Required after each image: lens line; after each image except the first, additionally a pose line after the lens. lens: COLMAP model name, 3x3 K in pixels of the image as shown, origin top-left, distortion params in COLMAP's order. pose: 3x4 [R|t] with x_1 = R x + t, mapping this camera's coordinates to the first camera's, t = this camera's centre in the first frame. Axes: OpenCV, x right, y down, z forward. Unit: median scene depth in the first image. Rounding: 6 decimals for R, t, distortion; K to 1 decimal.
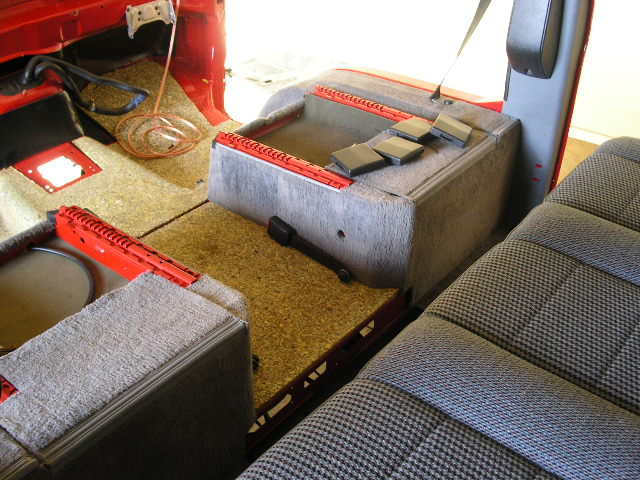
lens RADIAL K [[727.1, 0, 330.2], [0, 727.1, 236.9], [0, 0, 1]] dist [-0.106983, -0.103840]
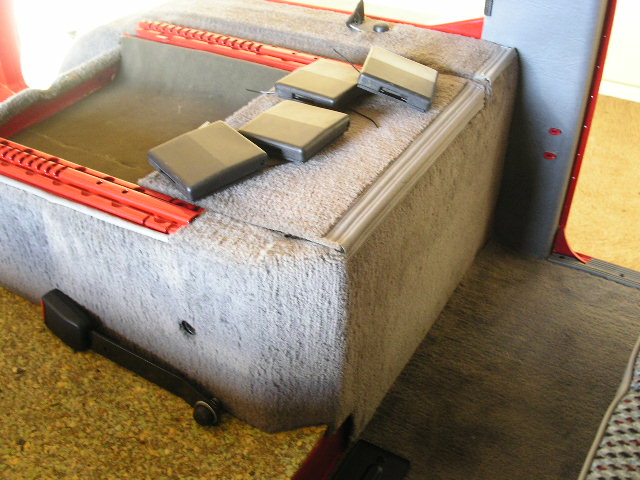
lens RADIAL K [[727.1, 0, 330.2], [0, 727.1, 236.9], [0, 0, 1]] dist [-0.106983, -0.103840]
pose [[0.988384, -0.103860, 0.110954, 0.056487], [0.098201, 0.993628, 0.055325, -0.073595], [-0.115993, -0.043787, 0.992284, 0.527899]]
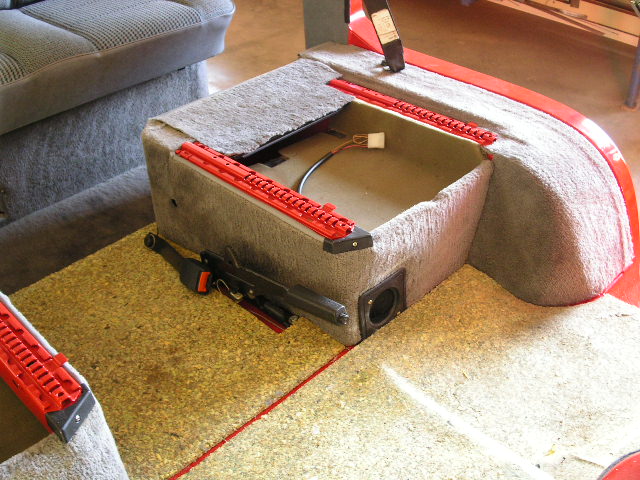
lens RADIAL K [[727.1, 0, 330.2], [0, 727.1, 236.9], [0, 0, 1]] dist [-0.106983, -0.103840]
pose [[-0.993864, -0.060842, 0.092375, -0.373782], [0.063804, 0.366854, 0.928088, -0.622479], [-0.090355, 0.928287, -0.360721, 1.116038]]
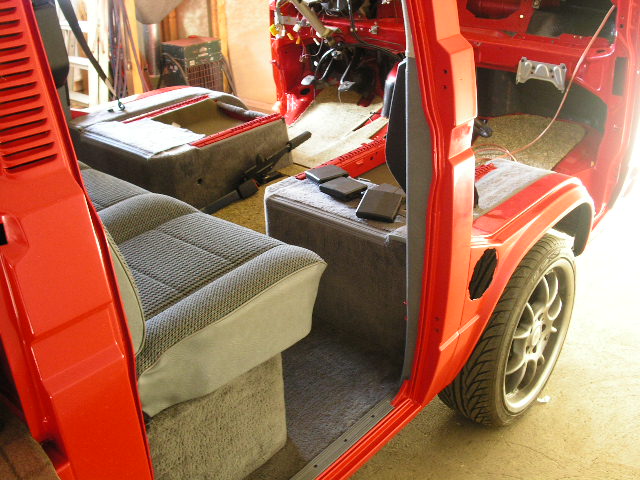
lens RADIAL K [[727.1, 0, 330.2], [0, 727.1, 236.9], [0, 0, 1]] dist [-0.106983, -0.103840]
pose [[-0.041610, 0.439576, -0.897241, 1.120536], [-0.532523, 0.750079, 0.392175, -0.488412], [0.845392, 0.494120, 0.202873, 0.791403]]
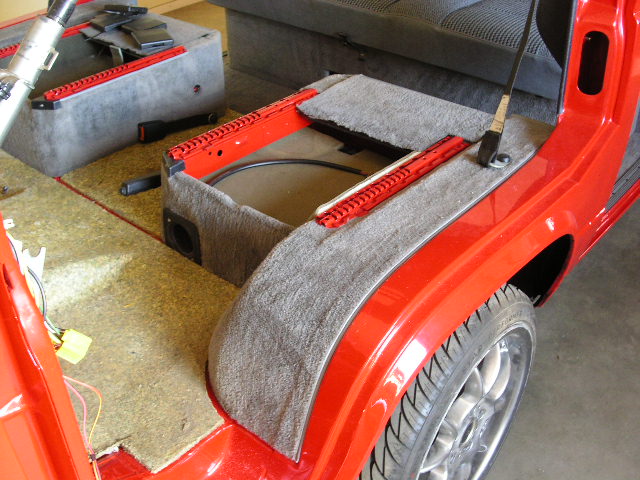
lens RADIAL K [[727.1, 0, 330.2], [0, 727.1, 236.9], [0, 0, 1]] dist [-0.106983, -0.103840]
pose [[0.047720, -0.572815, 0.818295, -1.035047], [0.557782, 0.694880, 0.453895, -0.239360], [-0.828614, 0.434771, 0.352665, 0.489242]]
